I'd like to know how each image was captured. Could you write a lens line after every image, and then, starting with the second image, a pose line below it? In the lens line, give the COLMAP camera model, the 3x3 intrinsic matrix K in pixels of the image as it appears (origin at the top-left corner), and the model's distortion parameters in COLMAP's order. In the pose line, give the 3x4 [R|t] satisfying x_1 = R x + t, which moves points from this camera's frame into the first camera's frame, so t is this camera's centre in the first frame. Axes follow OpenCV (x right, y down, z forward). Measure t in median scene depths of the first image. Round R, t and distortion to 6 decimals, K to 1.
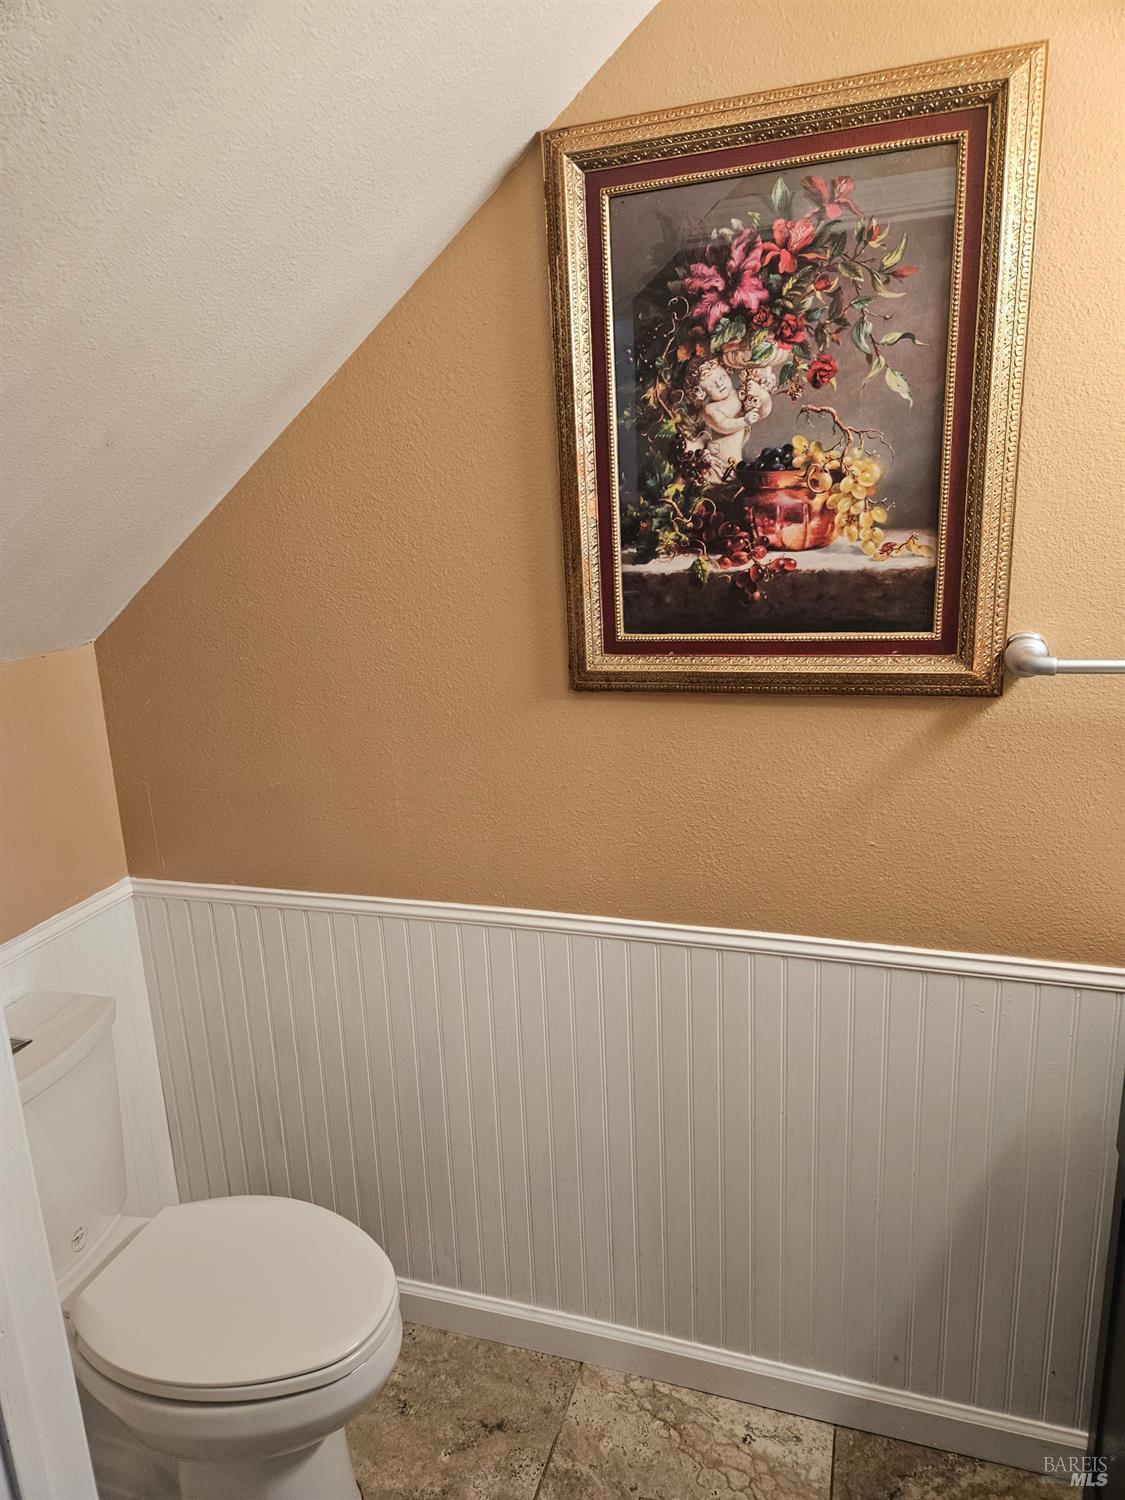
lens RADIAL K [[998.7, 0, 562.5], [0, 998.7, 750.0], [0, 0, 1]] dist [0.077842, -0.062255]
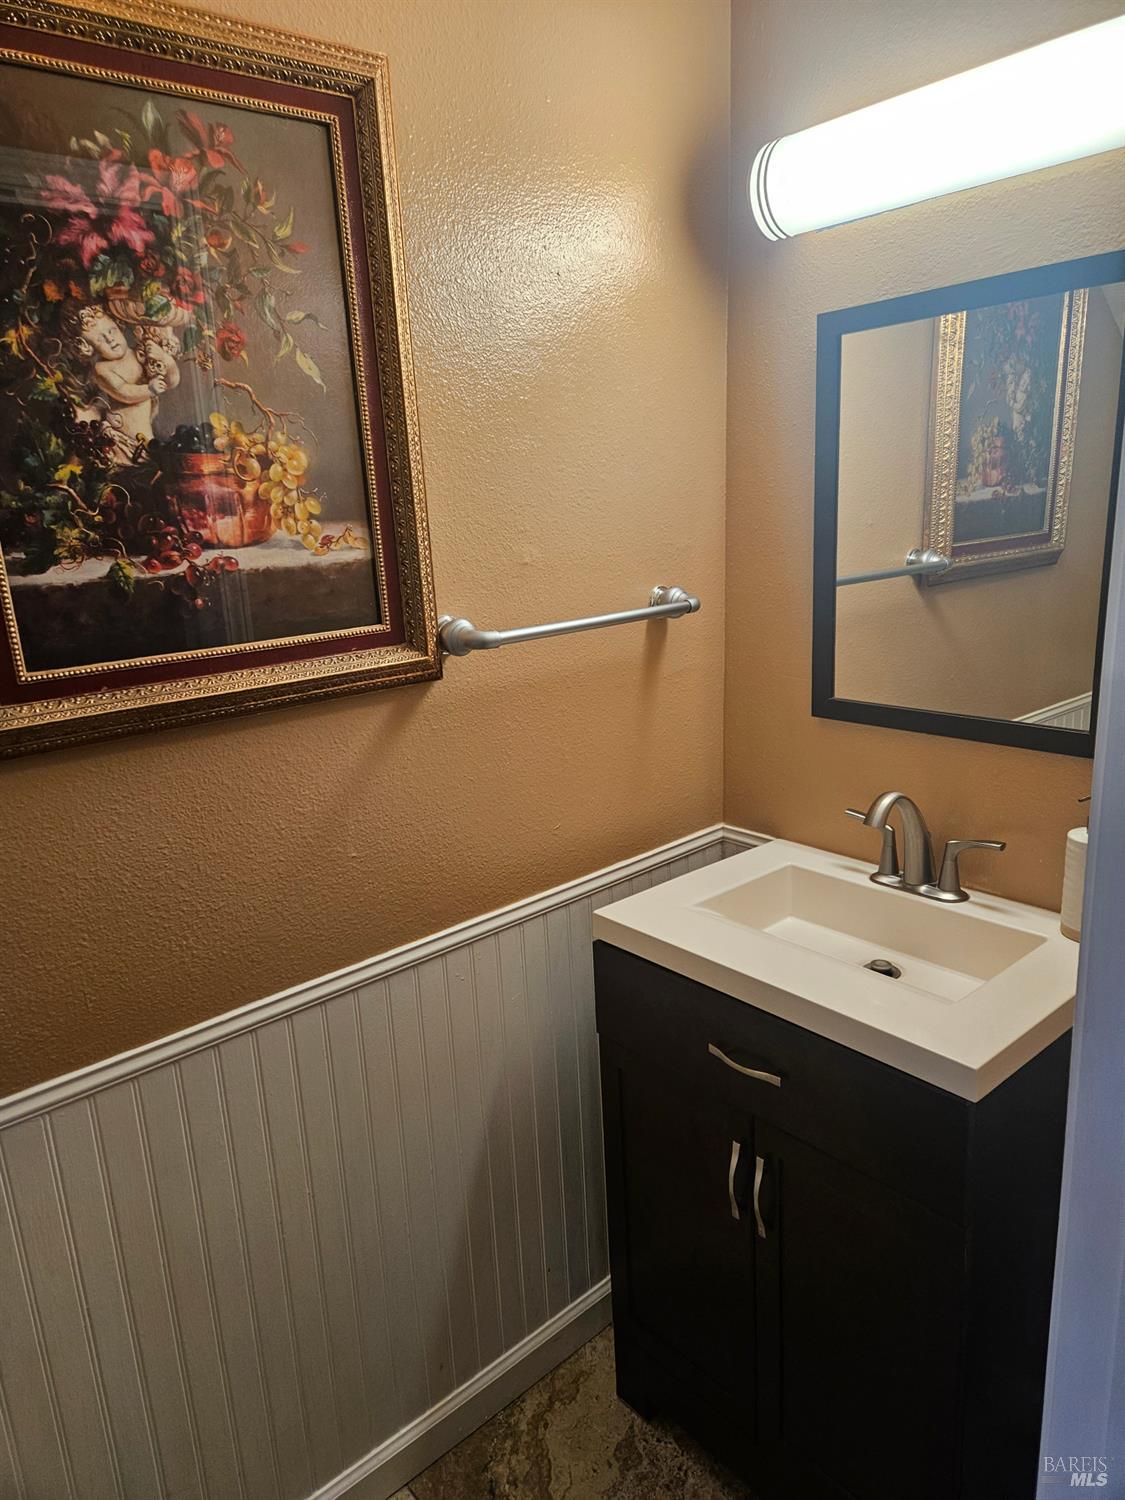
lens RADIAL K [[998.7, 0, 562.5], [0, 998.7, 750.0], [0, 0, 1]] dist [0.077842, -0.062255]
pose [[0.517447, -0.194115, 0.833408, -0.385475], [0.243357, 0.967098, 0.074158, -0.026624], [-0.820382, 0.164443, 0.547661, 0.331823]]
